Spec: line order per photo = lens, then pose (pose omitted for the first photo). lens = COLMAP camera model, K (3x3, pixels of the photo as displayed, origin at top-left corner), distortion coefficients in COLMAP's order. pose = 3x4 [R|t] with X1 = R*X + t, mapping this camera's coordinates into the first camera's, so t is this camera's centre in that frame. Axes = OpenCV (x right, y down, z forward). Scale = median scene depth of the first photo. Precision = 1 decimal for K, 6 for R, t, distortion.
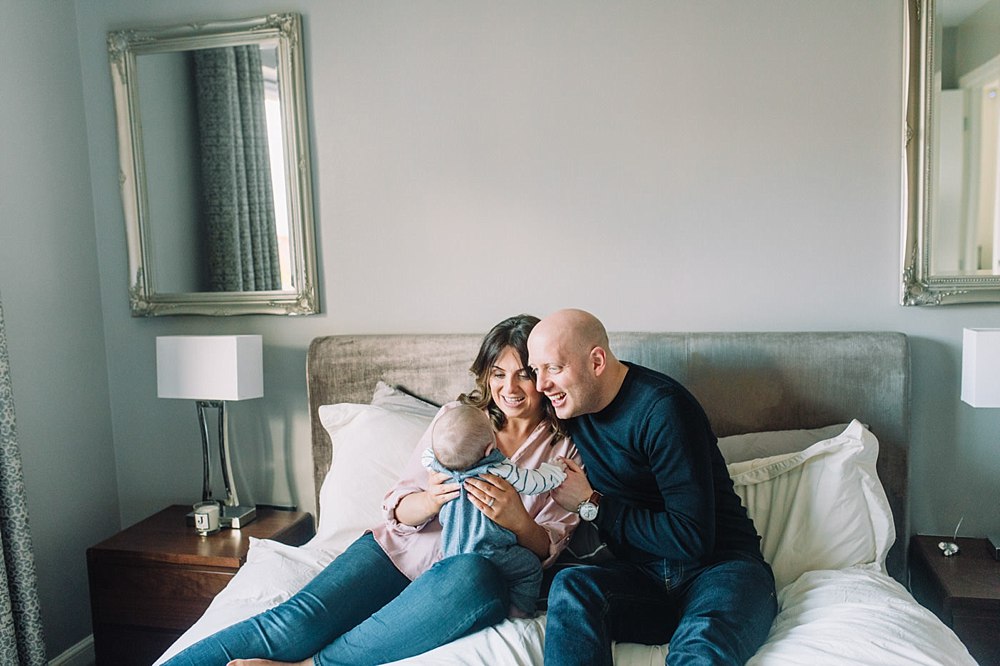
lens RADIAL K [[976.1, 0, 550.8], [0, 976.1, 306.8], [0, 0, 1]] dist [0.000551, 0.040173]
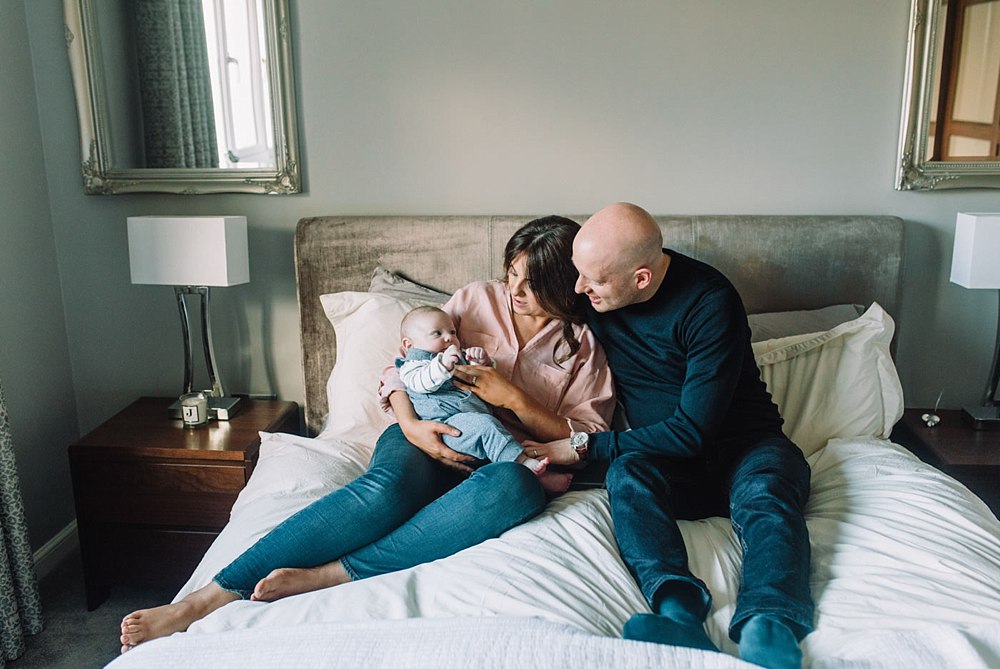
lens RADIAL K [[976.1, 0, 550.8], [0, 976.1, 308.3], [0, 0, 1]] dist [0.000551, 0.040173]
pose [[0.987819, -0.010885, 0.155226, -0.155165], [-0.009648, 0.991347, 0.130910, -0.008522], [-0.155307, -0.130813, 0.979167, 0.033344]]
